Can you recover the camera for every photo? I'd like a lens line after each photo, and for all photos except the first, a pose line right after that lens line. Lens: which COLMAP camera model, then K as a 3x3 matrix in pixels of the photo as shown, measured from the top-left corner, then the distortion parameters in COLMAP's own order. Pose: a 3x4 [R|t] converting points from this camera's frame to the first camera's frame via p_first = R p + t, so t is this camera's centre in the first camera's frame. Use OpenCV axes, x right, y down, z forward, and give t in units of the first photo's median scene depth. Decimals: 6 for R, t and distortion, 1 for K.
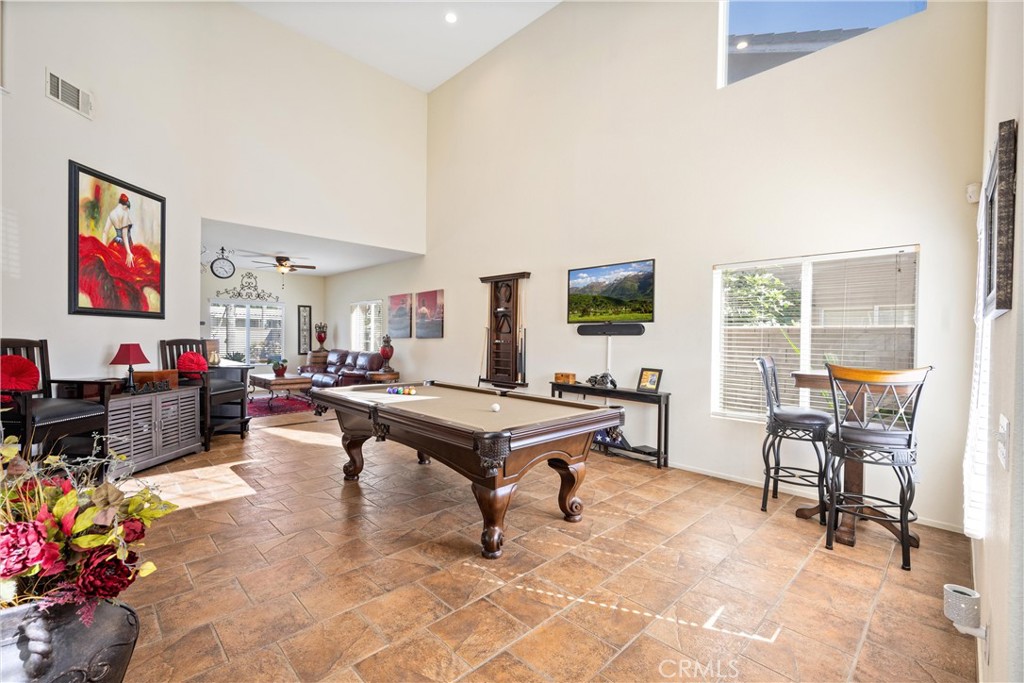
lens RADIAL K [[434.4, 0, 508.5], [0, 434.4, 343.6], [0, 0, 1]] dist [0.002034, -0.000071]
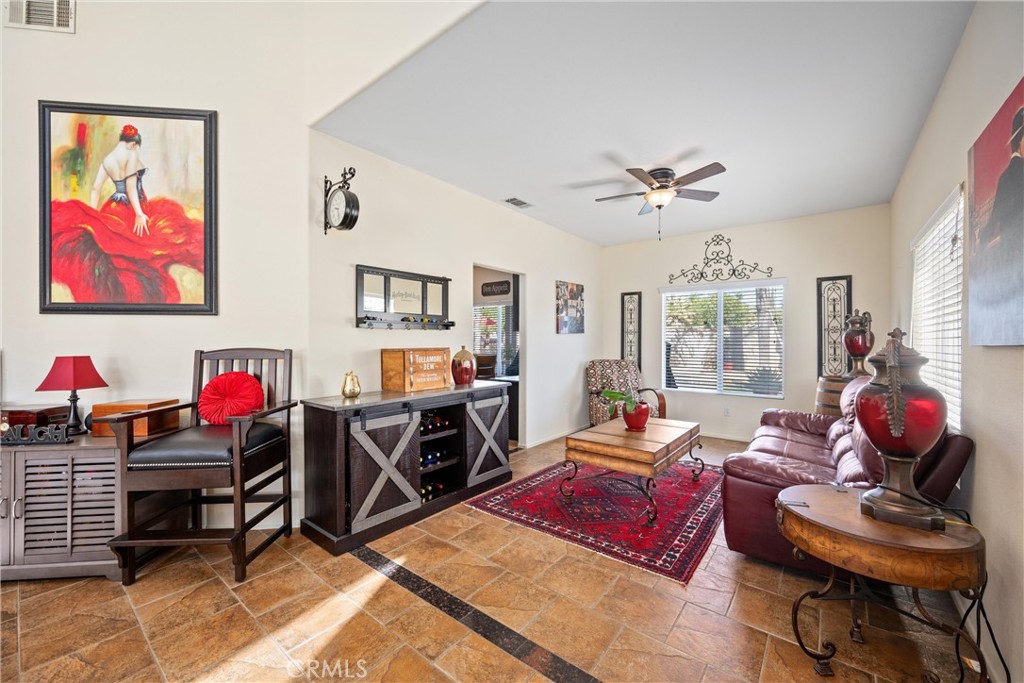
lens RADIAL K [[399.8, 0, 514.0], [0, 399.8, 342.4], [0, 0, 1]] dist [0.000168, -0.000498]
pose [[0.123769, -0.009455, -0.992266, -0.226042], [-0.014082, 0.999837, -0.011284, -0.020893], [0.992211, 0.015369, 0.123616, 1.518259]]
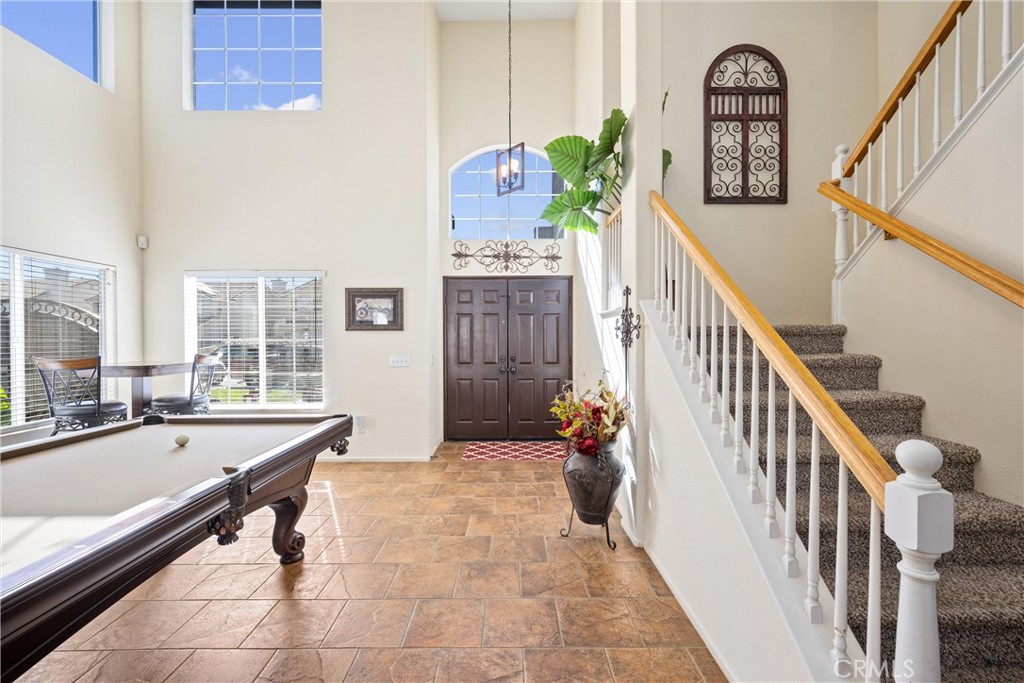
lens RADIAL K [[434.4, 0, 503.9], [0, 434.4, 342.0], [0, 0, 1]] dist [0.002034, -0.000071]
pose [[-0.703028, -0.016592, 0.710968, -0.650607], [0.004614, 0.999600, 0.027890, -0.019669], [-0.711147, 0.022888, -0.702671, 0.814778]]
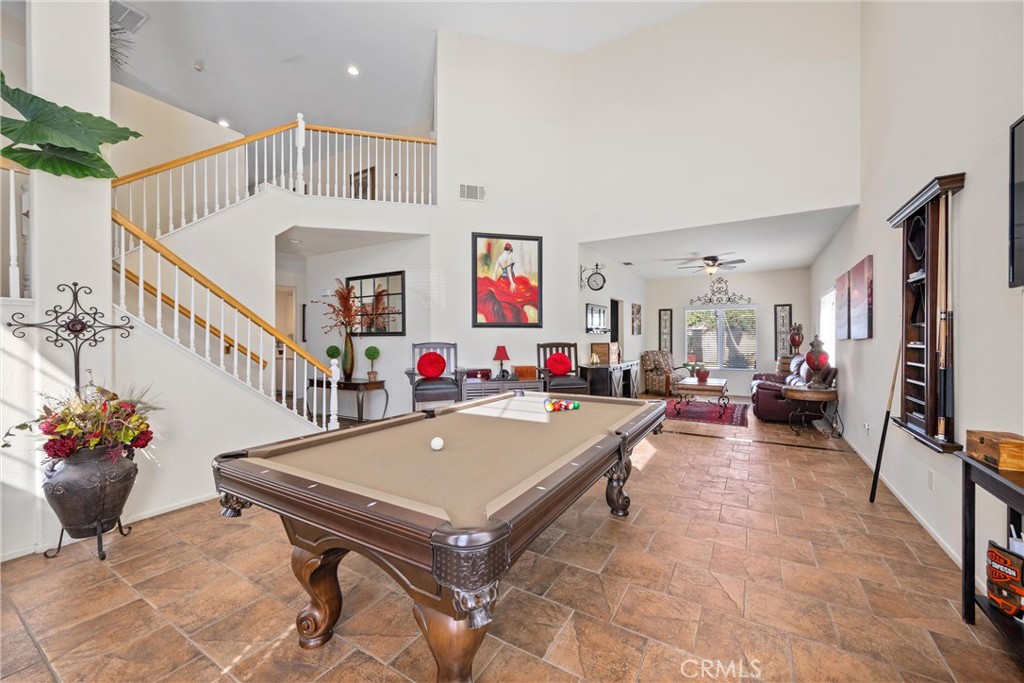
lens RADIAL K [[399.8, 0, 514.6], [0, 399.8, 340.9], [0, 0, 1]] dist [0.000168, -0.000498]
pose [[0.253016, -0.011831, -0.967390, 0.415504], [-0.007517, 0.999871, -0.014194, 0.001546], [0.967433, 0.010863, 0.252894, 0.694575]]
